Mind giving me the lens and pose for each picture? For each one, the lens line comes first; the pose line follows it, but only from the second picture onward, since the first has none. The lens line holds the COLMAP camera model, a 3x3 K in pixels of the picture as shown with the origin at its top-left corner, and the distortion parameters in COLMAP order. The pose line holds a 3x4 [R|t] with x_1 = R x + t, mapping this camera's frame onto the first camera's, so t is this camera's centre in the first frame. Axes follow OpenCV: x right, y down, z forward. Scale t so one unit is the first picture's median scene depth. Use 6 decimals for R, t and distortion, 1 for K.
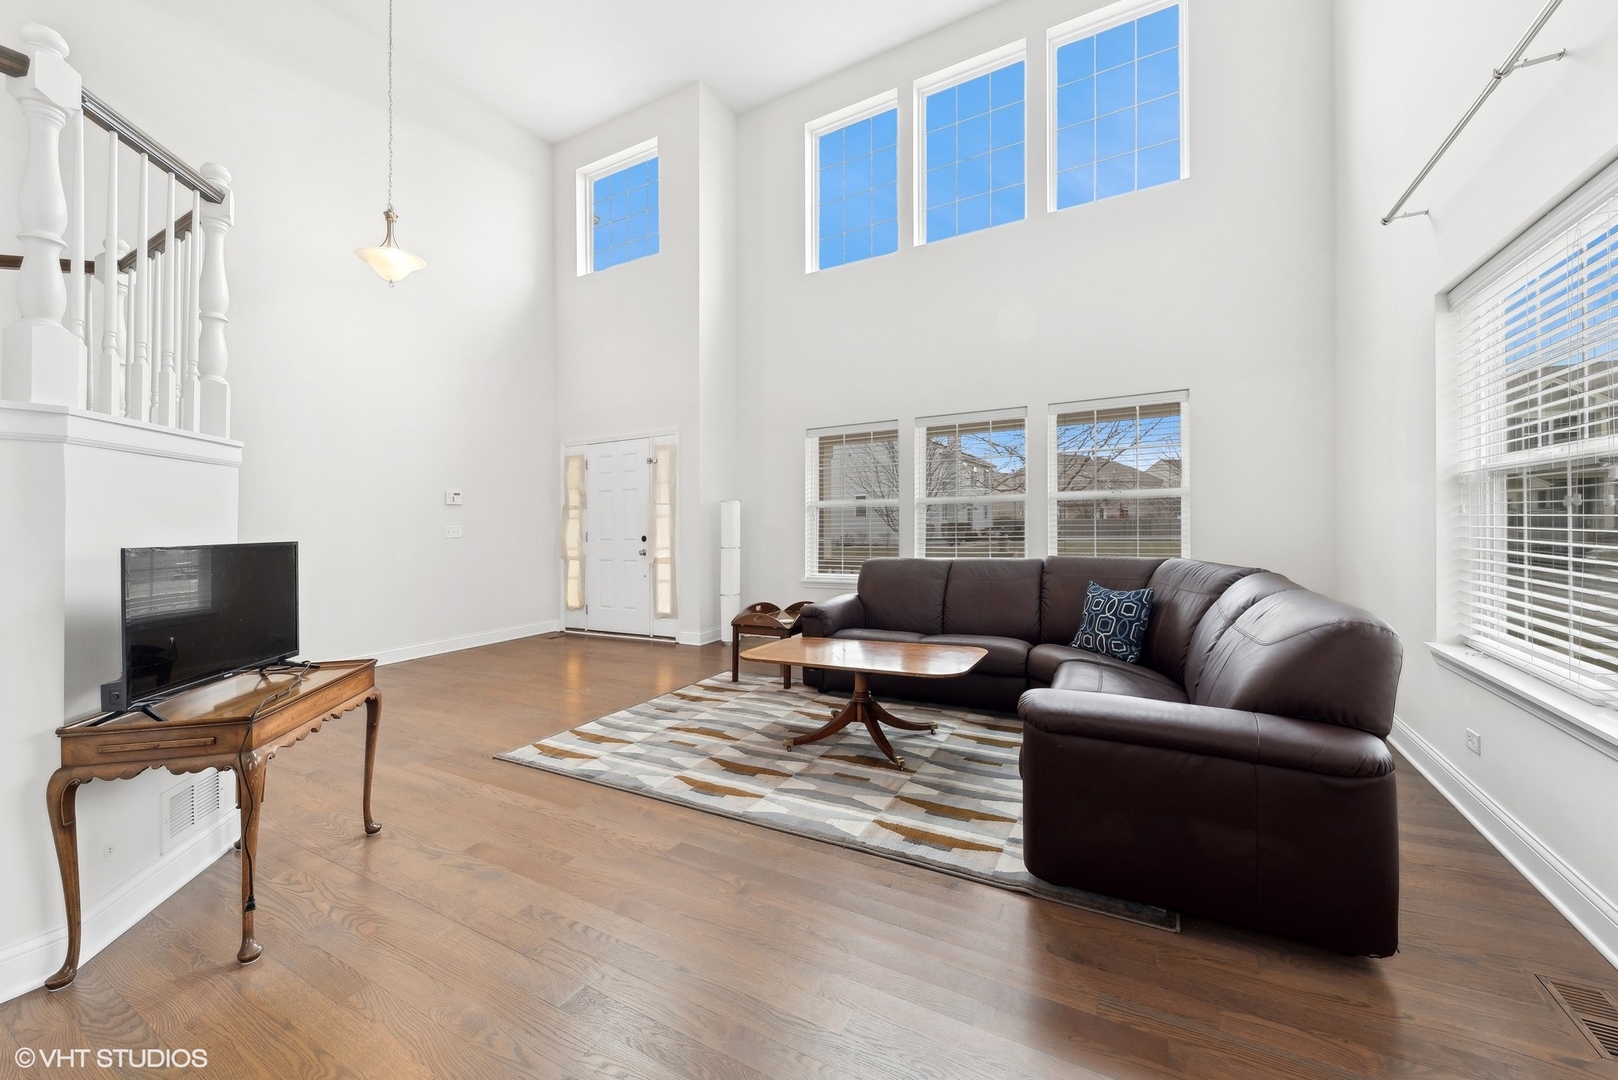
lens RADIAL K [[626.8, 0, 808.5], [0, 626.8, 528.0], [0, 0, 1]] dist [-0.000032, -0.000002]
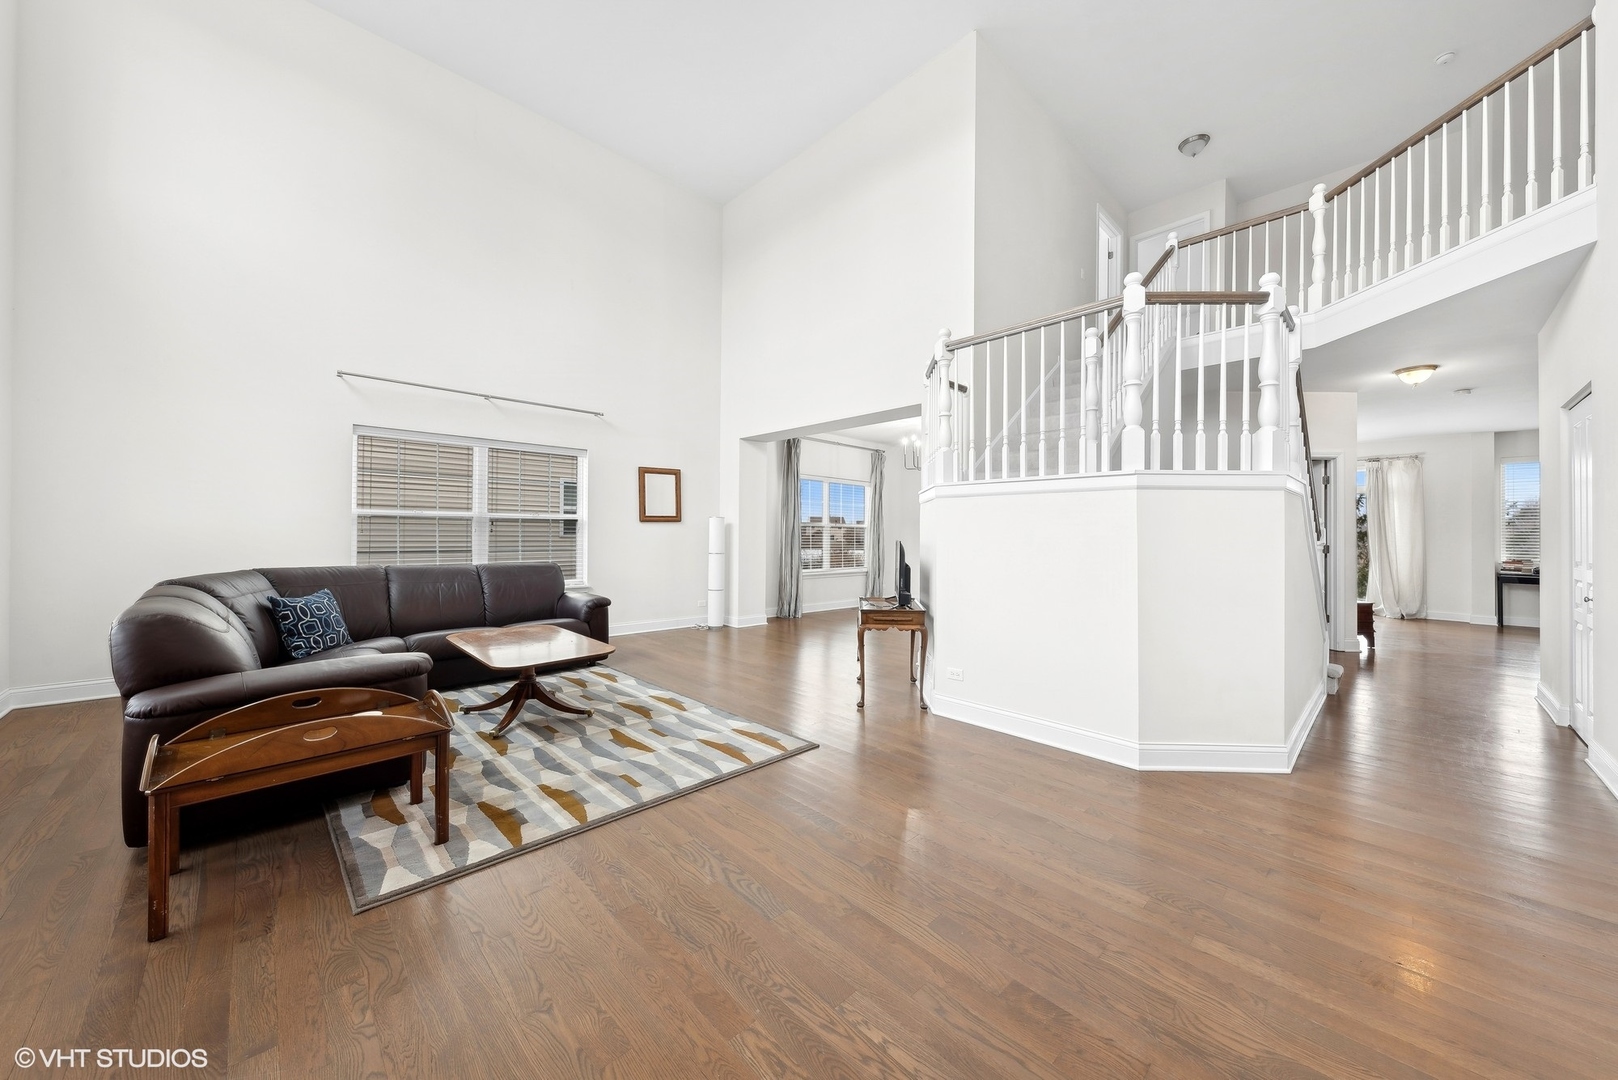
lens RADIAL K [[568.2, 0, 809.0], [0, 568.2, 540.0], [0, 0, 1]] dist [0.000191, 0.000028]
pose [[-0.959236, 0.000560, 0.282606, -0.732584], [-0.000469, 0.999993, -0.003576, 0.007746], [-0.282606, -0.003563, -0.959229, 1.867314]]
